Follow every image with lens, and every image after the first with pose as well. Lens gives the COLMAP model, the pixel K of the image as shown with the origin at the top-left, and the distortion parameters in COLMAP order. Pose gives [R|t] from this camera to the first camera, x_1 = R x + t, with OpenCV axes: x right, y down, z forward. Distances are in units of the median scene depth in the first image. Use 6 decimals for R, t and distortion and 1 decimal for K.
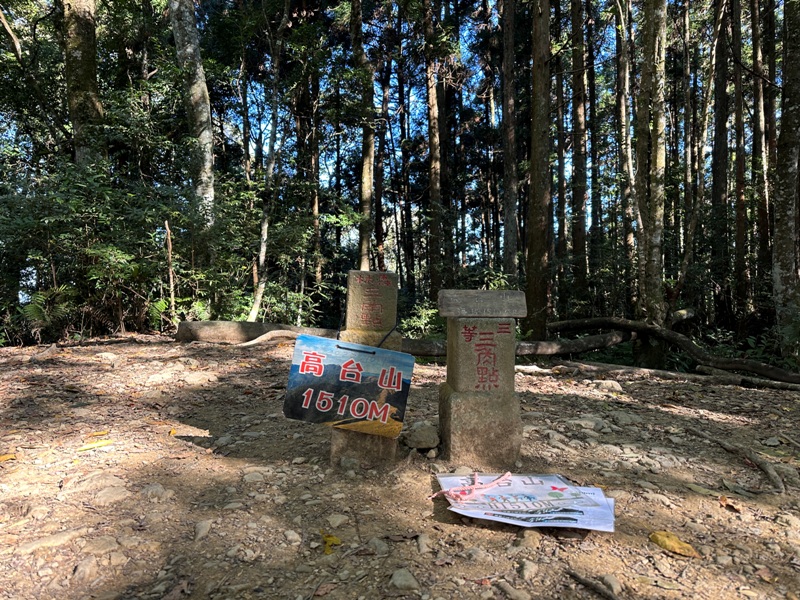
lens RADIAL K [[446.0, 0, 400.0], [0, 446.0, 300.0], [0, 0, 1]] dist [0.001575, 0.000176]
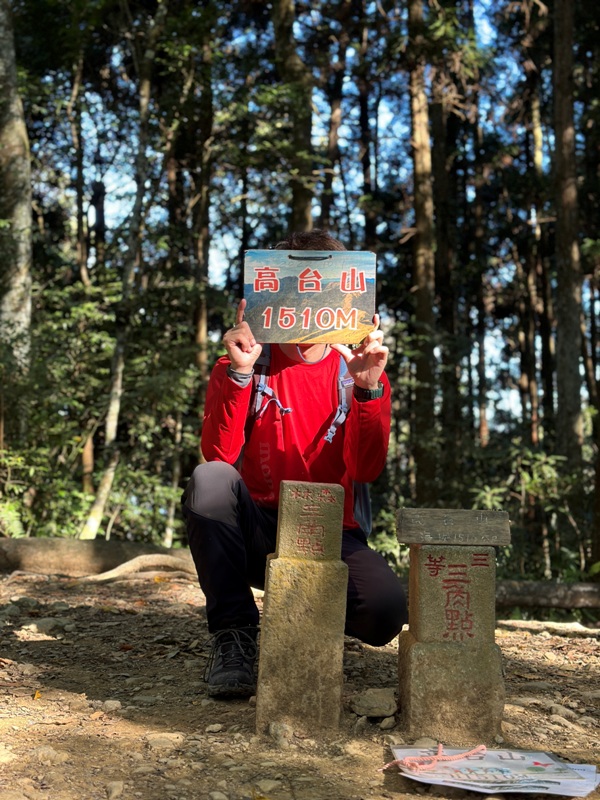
lens RADIAL K [[1133.0, 0, 300.0], [0, 1133.0, 400.0], [0, 0, 1]] dist [0.082334, -0.027725]
pose [[0.998128, 0.008503, -0.060569, 0.015662], [-0.012584, 0.997653, -0.067308, -0.032655], [0.059855, 0.067945, 0.995892, -0.429058]]
